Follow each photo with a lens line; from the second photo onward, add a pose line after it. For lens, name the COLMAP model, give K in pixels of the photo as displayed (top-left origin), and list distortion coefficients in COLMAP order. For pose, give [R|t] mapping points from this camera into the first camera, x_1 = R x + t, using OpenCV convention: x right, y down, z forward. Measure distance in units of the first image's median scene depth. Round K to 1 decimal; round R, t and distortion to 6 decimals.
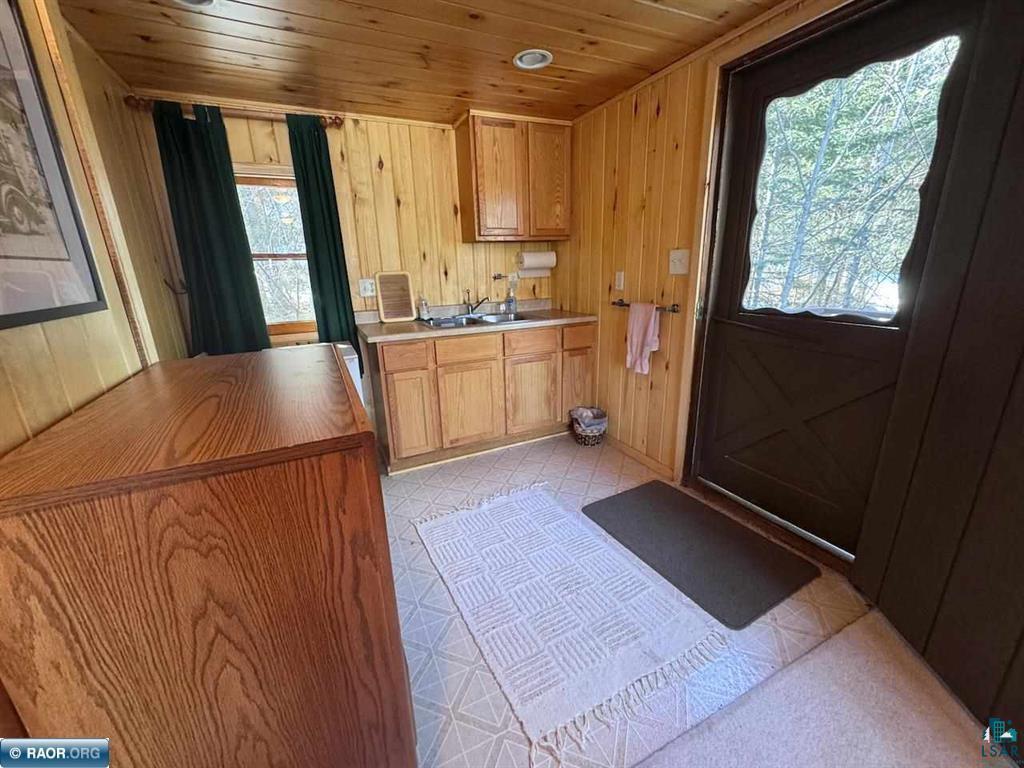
lens RADIAL K [[413.4, 0, 512.0], [0, 413.4, 384.0], [0, 0, 1]] dist [-0.000223, -0.000090]
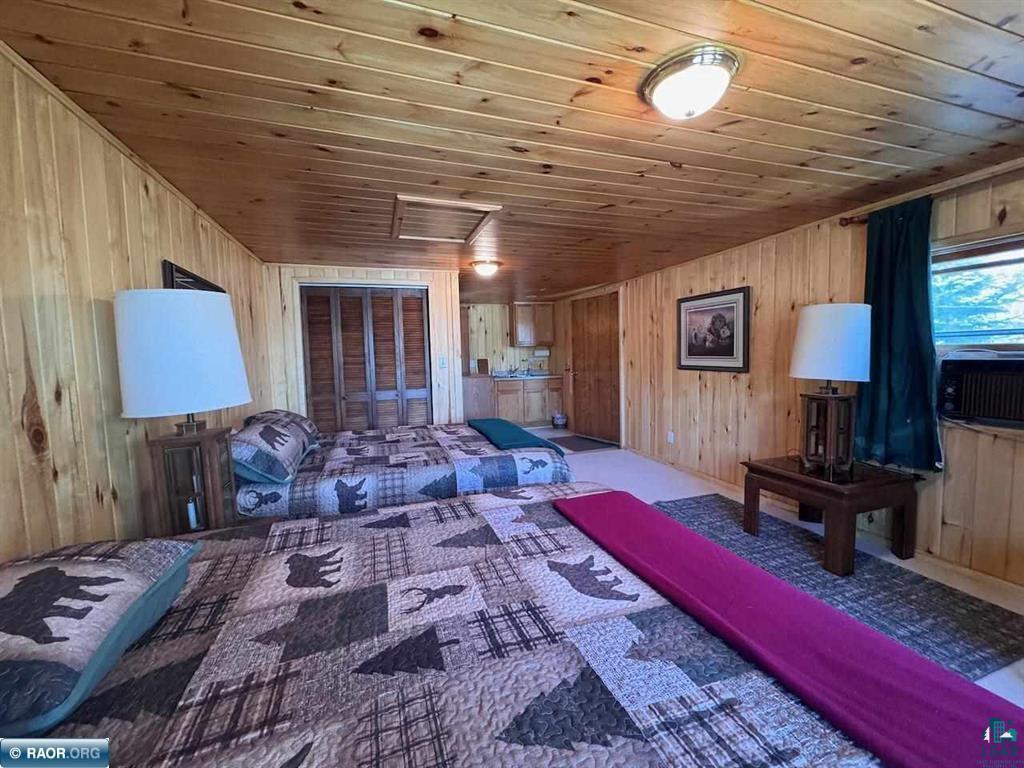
lens RADIAL K [[413.4, 0, 512.0], [0, 413.4, 384.0], [0, 0, 1]] dist [-0.000223, -0.000090]
pose [[0.992322, 0.011390, -0.123157, 0.204040], [-0.036077, 0.979104, -0.200136, 0.377455], [0.118304, 0.203042, 0.971997, -1.378039]]
